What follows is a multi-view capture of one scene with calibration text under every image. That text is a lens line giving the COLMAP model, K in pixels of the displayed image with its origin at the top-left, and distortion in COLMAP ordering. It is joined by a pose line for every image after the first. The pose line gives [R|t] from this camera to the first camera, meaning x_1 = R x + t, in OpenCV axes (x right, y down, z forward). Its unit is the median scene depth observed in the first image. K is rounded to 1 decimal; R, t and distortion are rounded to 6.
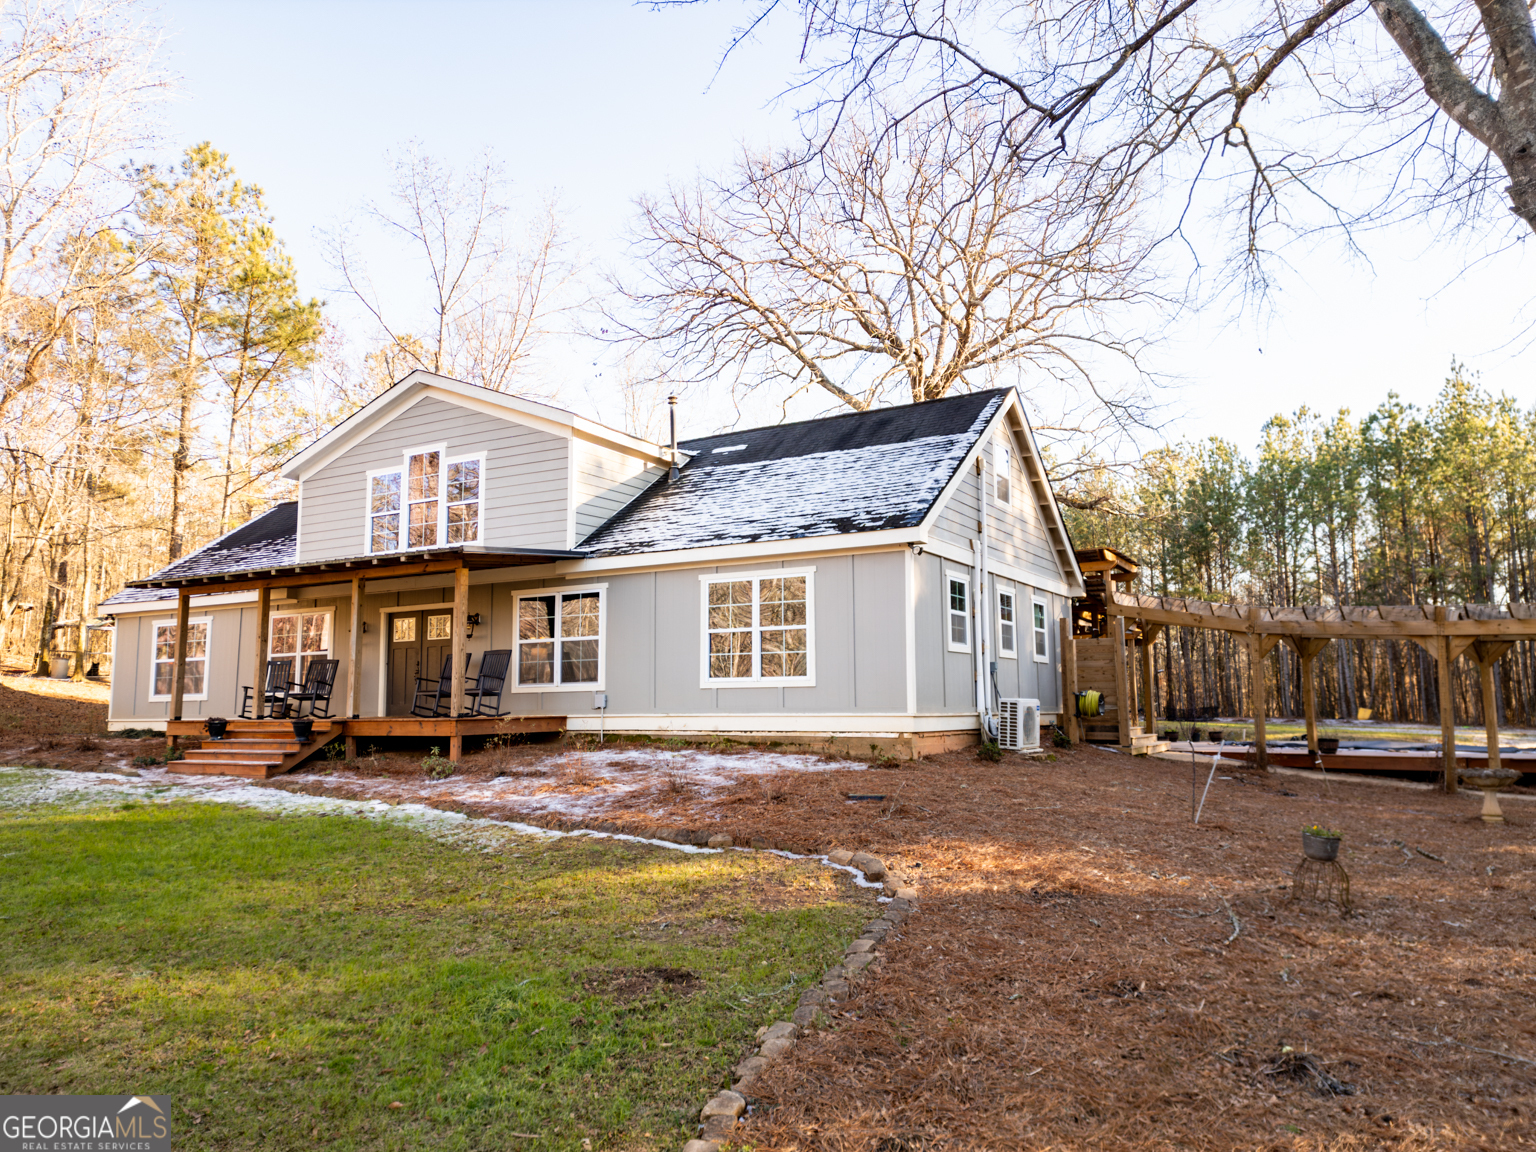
lens RADIAL K [[1065.6, 0, 768.0], [0, 1065.6, 576.0], [0, 0, 1]] dist [0.065255, -0.002759]
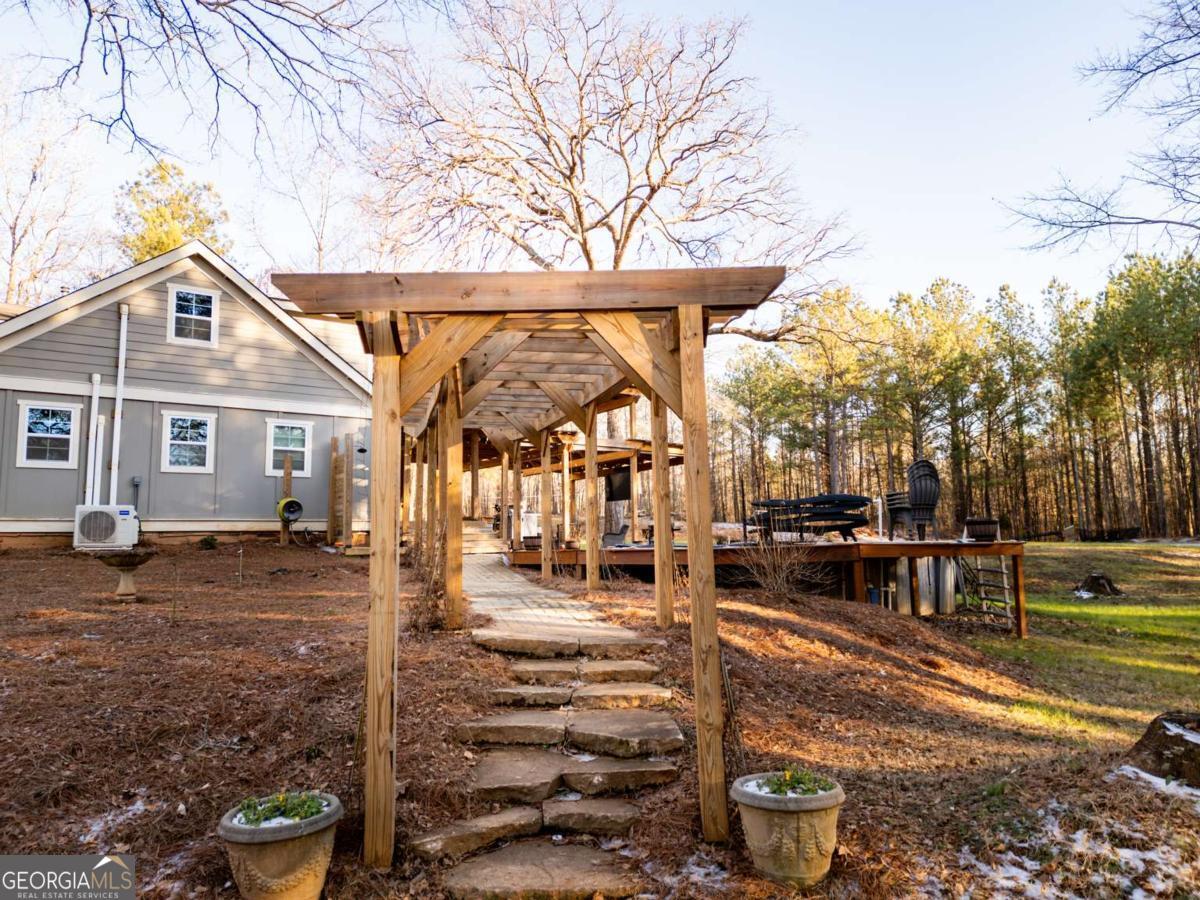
lens RADIAL K [[829.4, 0, 572.4], [0, 829.4, 464.6], [0, 0, 1]] dist [0.050705, -0.000479]
pose [[0.901260, -0.049342, -0.430459, 1.016136], [0.059605, 0.998168, 0.010380, 0.084205], [0.429158, -0.035013, 0.902550, 0.365844]]
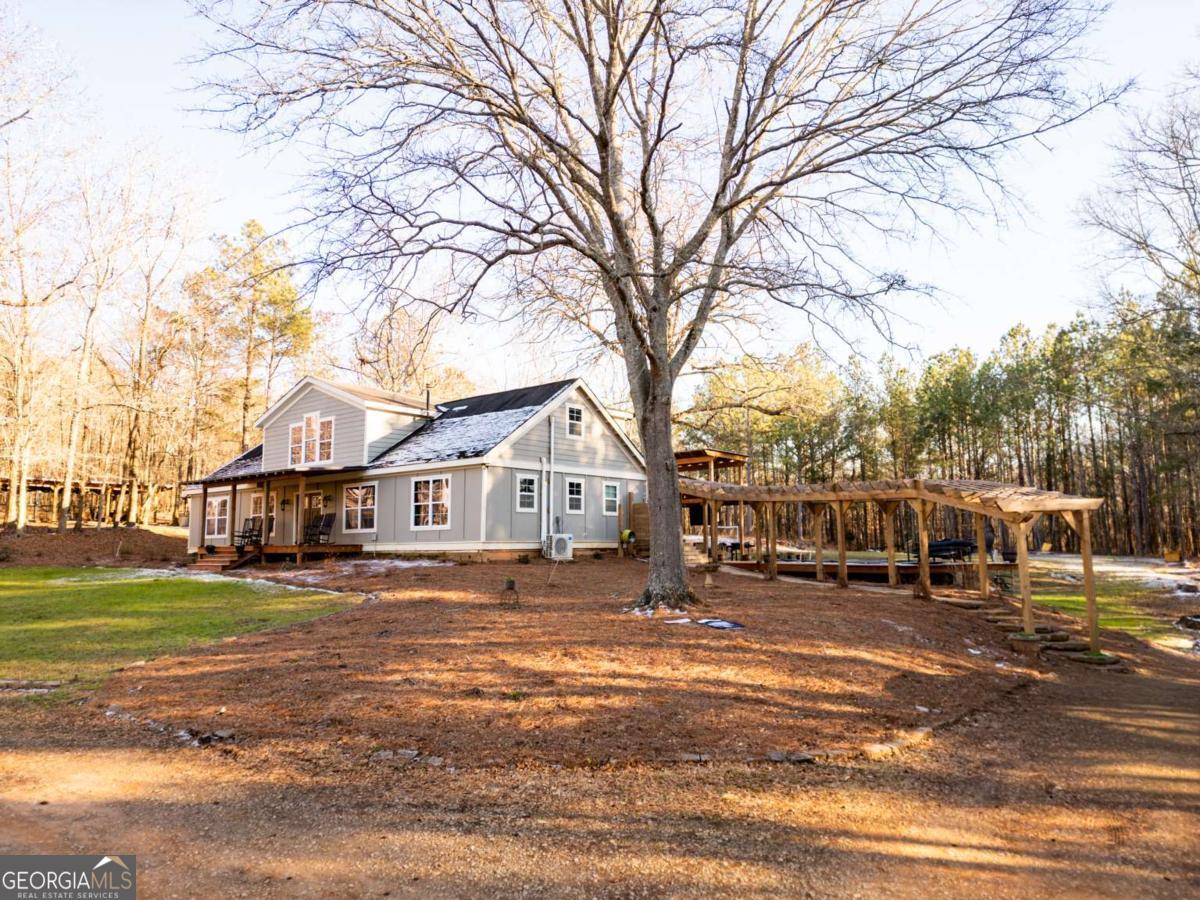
lens RADIAL K [[832.5, 0, 600.0], [0, 832.5, 450.0], [0, 0, 1]] dist [0.065255, -0.002759]
pose [[0.984833, -0.021877, -0.172119, 0.552441], [0.022977, 0.999726, 0.004399, -0.050370], [0.171976, -0.008287, 0.985066, -0.534735]]
